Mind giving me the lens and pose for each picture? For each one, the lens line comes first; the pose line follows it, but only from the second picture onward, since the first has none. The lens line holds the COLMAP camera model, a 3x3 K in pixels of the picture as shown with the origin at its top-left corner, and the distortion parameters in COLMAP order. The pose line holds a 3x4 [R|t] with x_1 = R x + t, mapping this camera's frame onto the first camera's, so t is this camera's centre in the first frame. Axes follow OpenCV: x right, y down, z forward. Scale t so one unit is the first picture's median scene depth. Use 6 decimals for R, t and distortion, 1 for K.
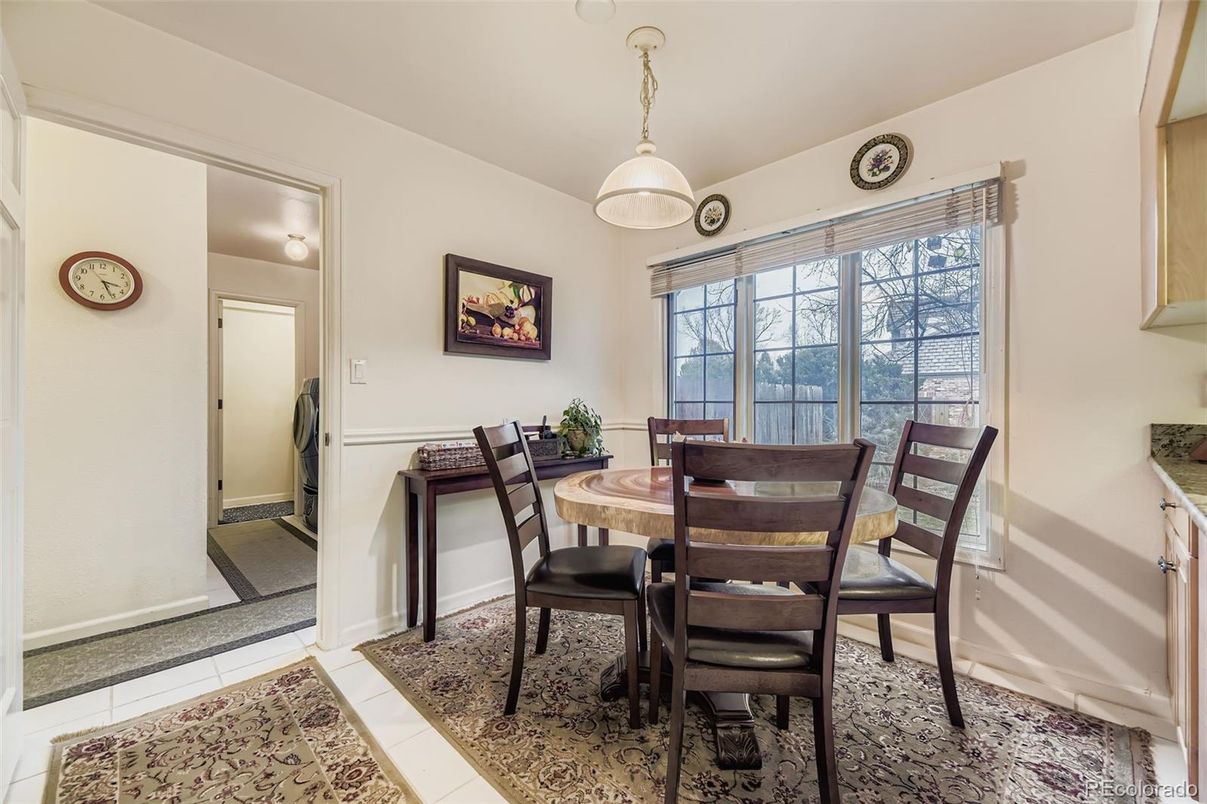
lens RADIAL K [[490.4, 0, 602.2], [0, 490.4, 402.9], [0, 0, 1]] dist [0.002001, -0.000945]
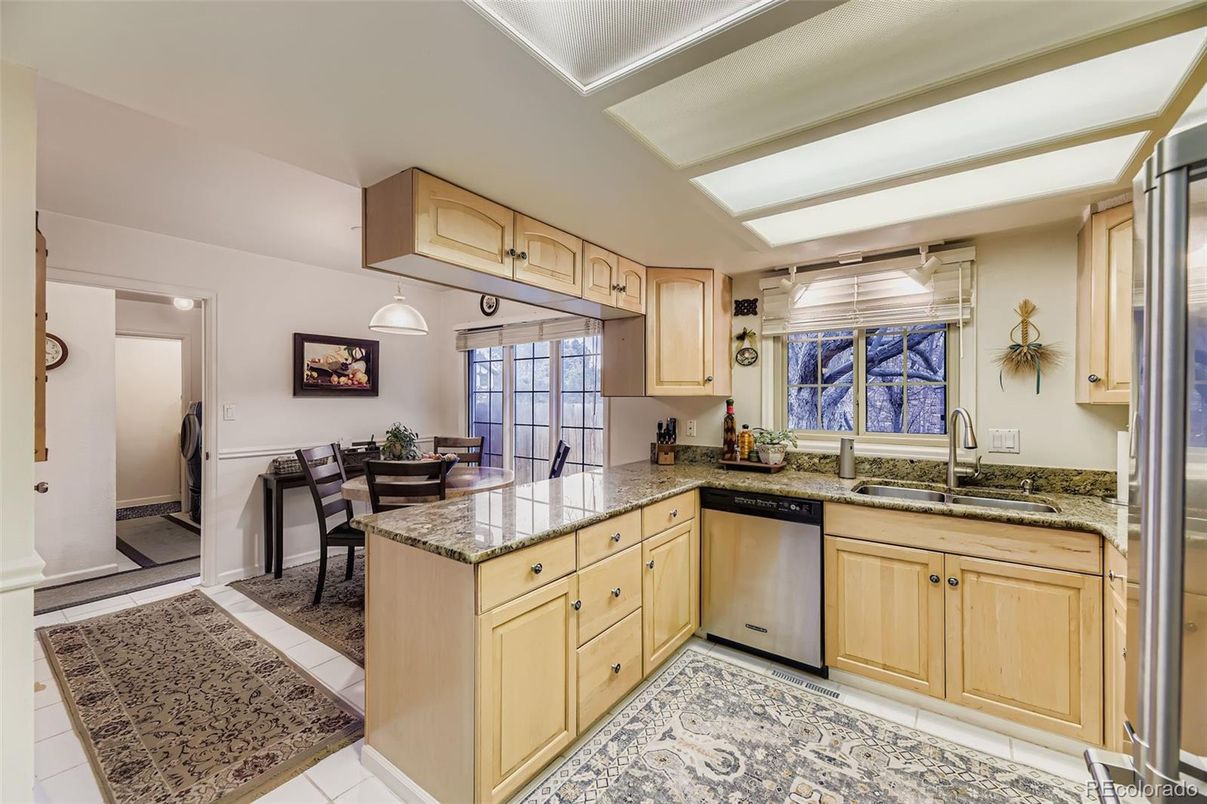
lens RADIAL K [[490.4, 0, 606.0], [0, 490.4, 401.6], [0, 0, 1]] dist [0.002001, -0.000945]
pose [[0.987141, 0.000113, 0.159849, 0.382694], [-0.000981, 0.999985, 0.005351, -0.092616], [-0.159846, -0.005439, 0.987127, -0.645189]]
